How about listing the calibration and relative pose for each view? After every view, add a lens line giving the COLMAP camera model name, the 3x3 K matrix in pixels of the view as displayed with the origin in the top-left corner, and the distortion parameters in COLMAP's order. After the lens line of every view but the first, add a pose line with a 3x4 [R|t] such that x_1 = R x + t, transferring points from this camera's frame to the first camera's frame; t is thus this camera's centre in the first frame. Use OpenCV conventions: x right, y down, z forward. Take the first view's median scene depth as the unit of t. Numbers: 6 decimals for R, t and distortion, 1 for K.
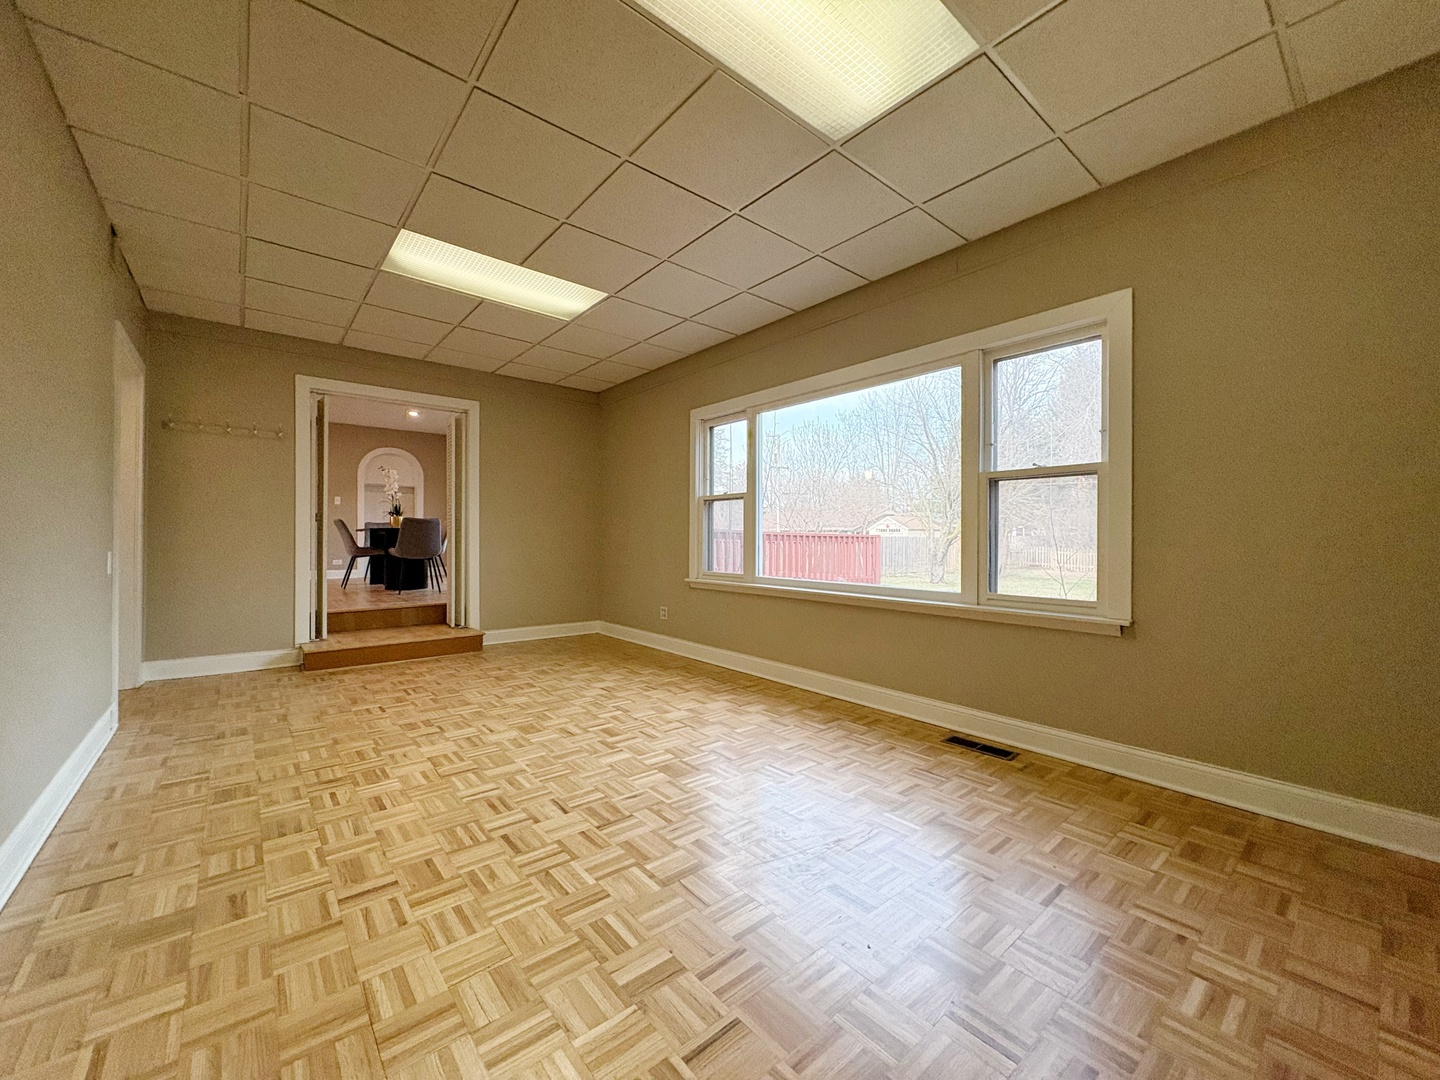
lens RADIAL K [[573.8, 0, 716.0], [0, 573.8, 540.2], [0, 0, 1]] dist [-0.000349, 0.000325]
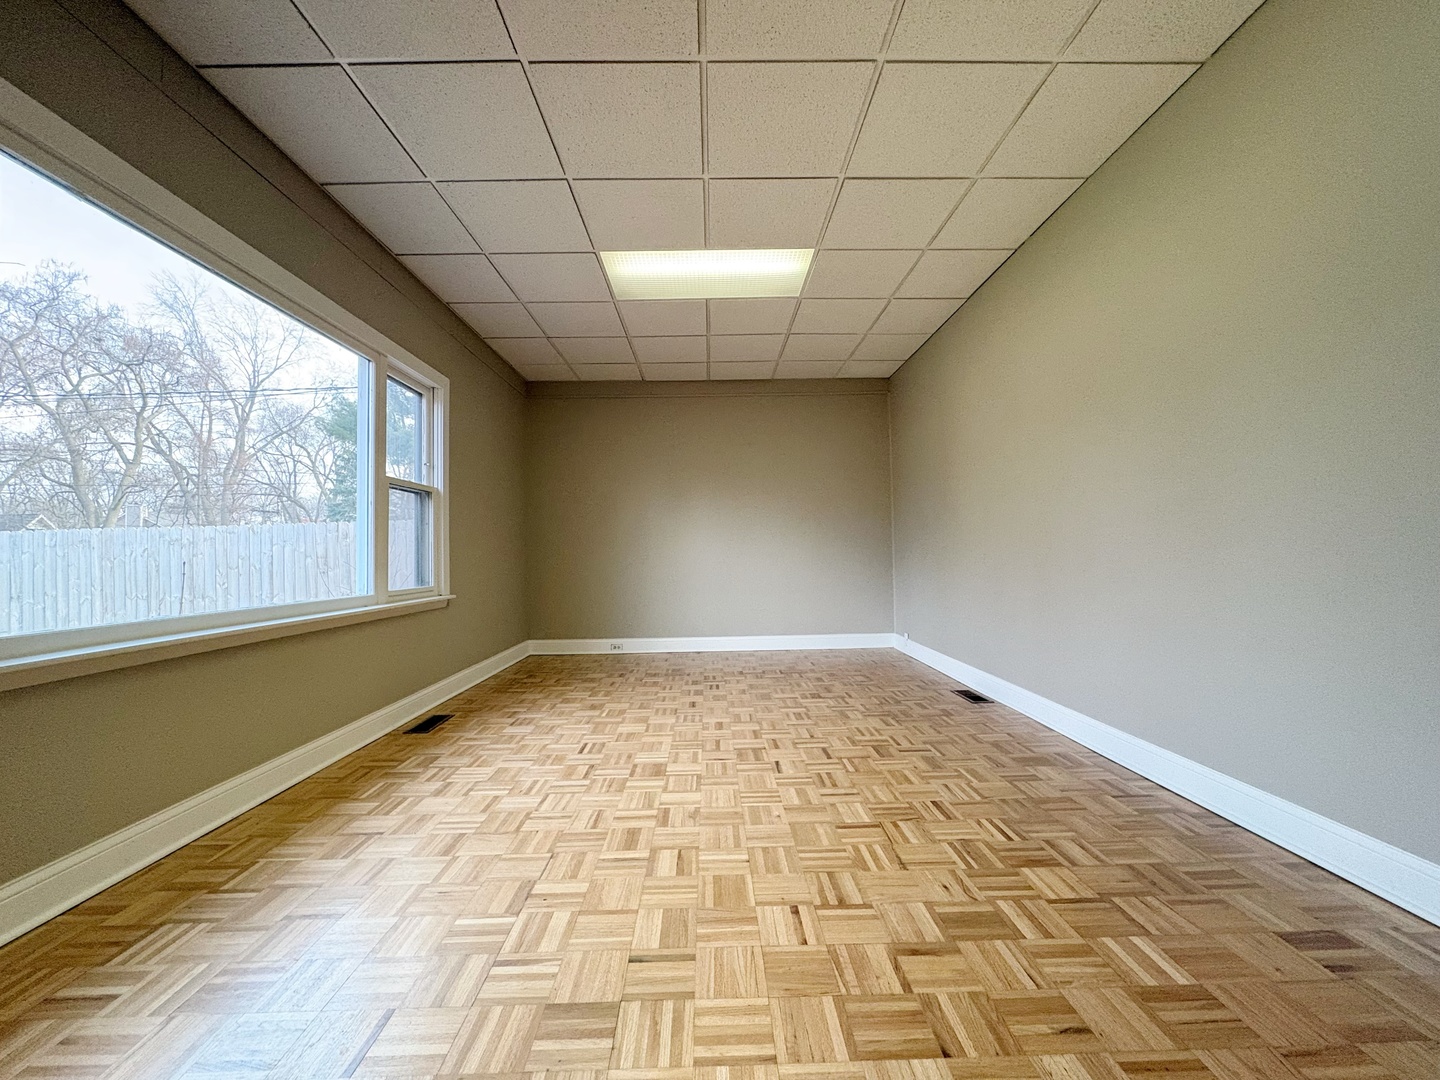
lens RADIAL K [[573.8, 0, 718.2], [0, 573.8, 544.1], [0, 0, 1]] dist [-0.000349, 0.000325]
pose [[-0.780803, 0.018019, 0.624518, -0.818945], [0.013307, 0.999837, -0.012212, 0.032828], [-0.624636, -0.001225, -0.780915, 1.791130]]
